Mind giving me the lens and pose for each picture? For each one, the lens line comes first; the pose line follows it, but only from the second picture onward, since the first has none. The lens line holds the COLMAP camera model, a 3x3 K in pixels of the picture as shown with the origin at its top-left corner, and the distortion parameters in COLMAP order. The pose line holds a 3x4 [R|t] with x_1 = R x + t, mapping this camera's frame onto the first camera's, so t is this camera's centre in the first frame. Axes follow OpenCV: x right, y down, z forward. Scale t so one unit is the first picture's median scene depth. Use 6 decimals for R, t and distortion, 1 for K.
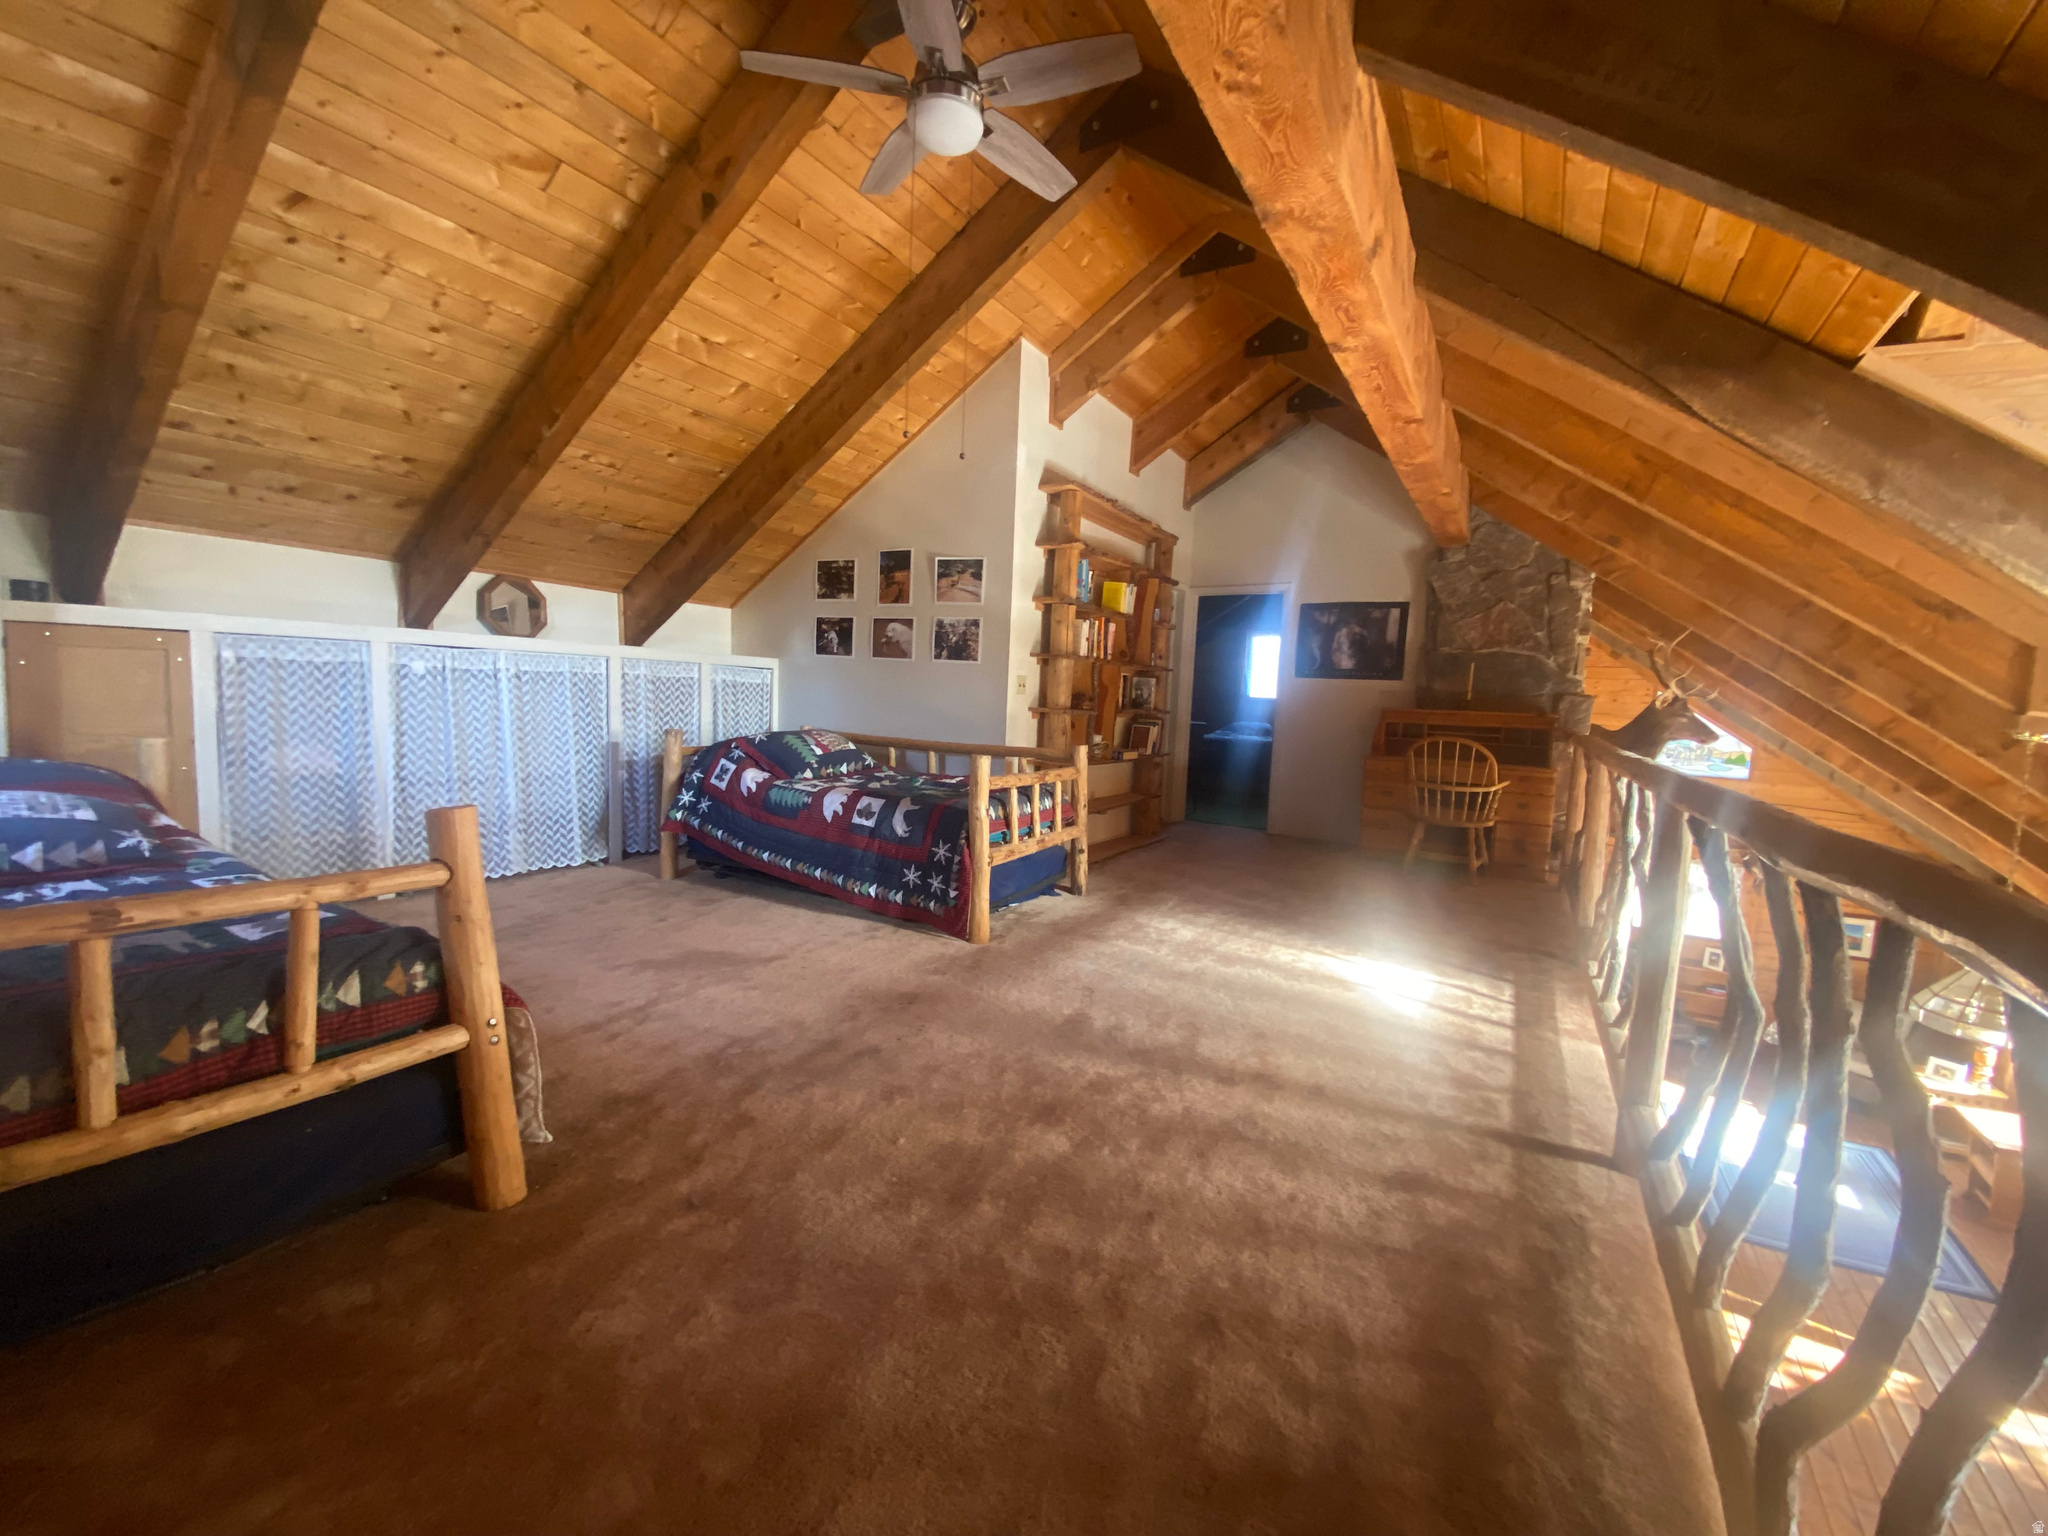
lens RADIAL K [[842.6, 0, 1044.9], [0, 842.6, 775.1], [0, 0, 1]] dist [0.041375, -0.033409]
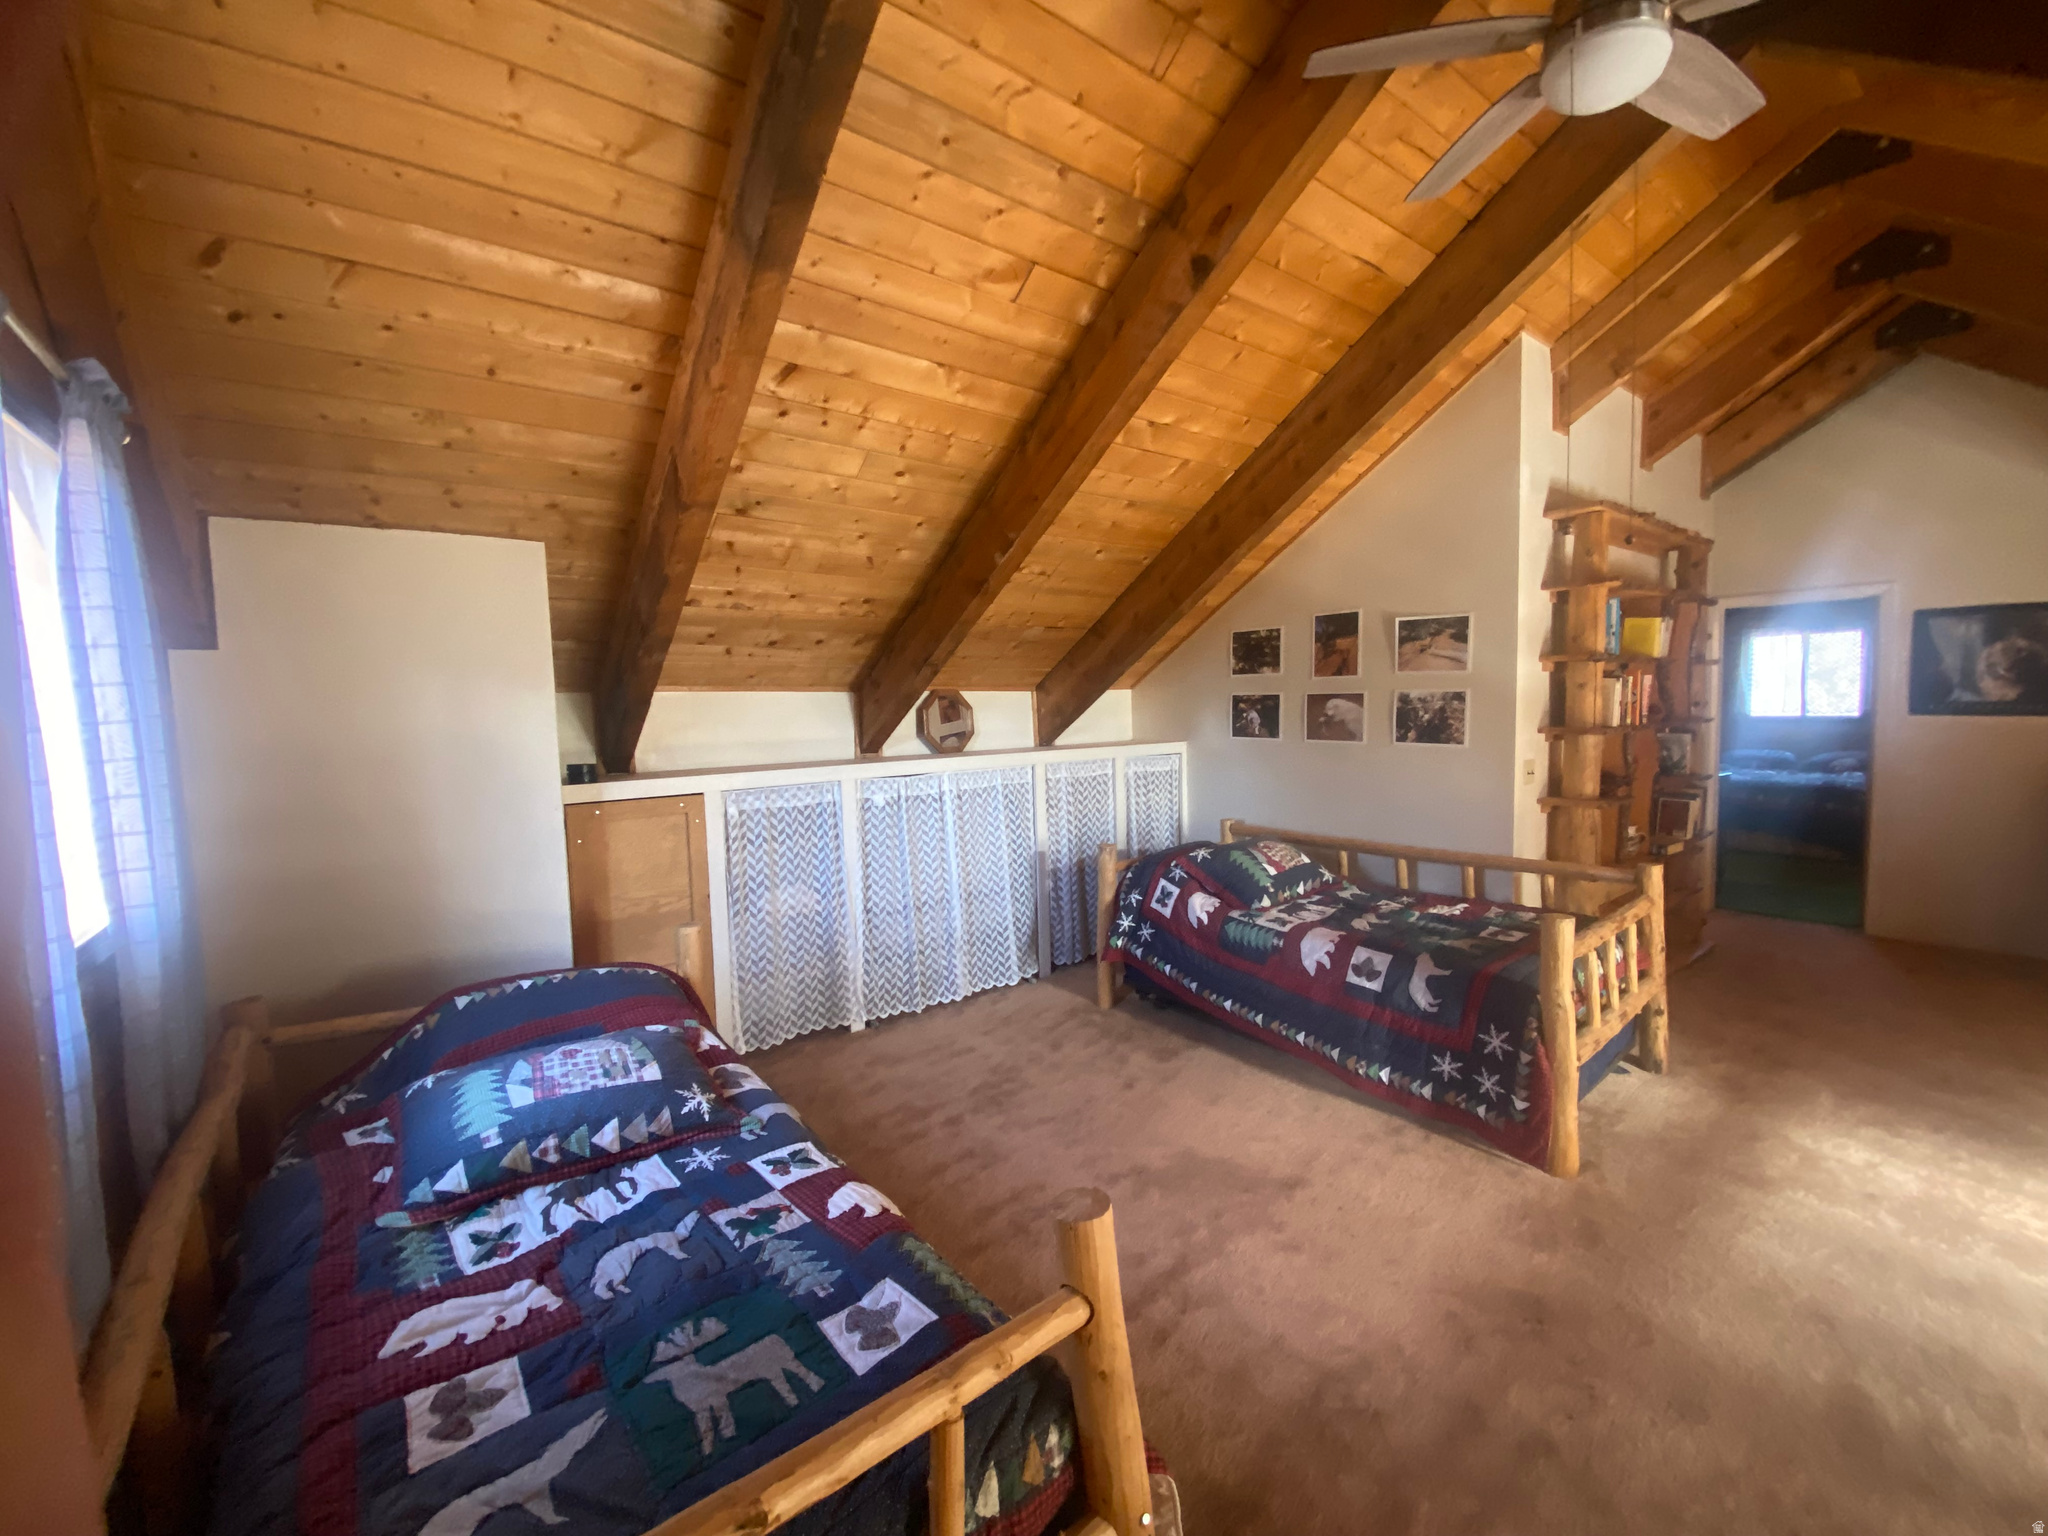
lens RADIAL K [[839.2, 0, 1024.0], [0, 839.2, 768.0], [0, 0, 1]] dist [0.015513, -0.019272]
pose [[0.926957, -0.041430, -0.372872, -0.210495], [0.035929, 0.999119, -0.021695, -0.141139], [0.373442, 0.006713, 0.927629, 0.150342]]
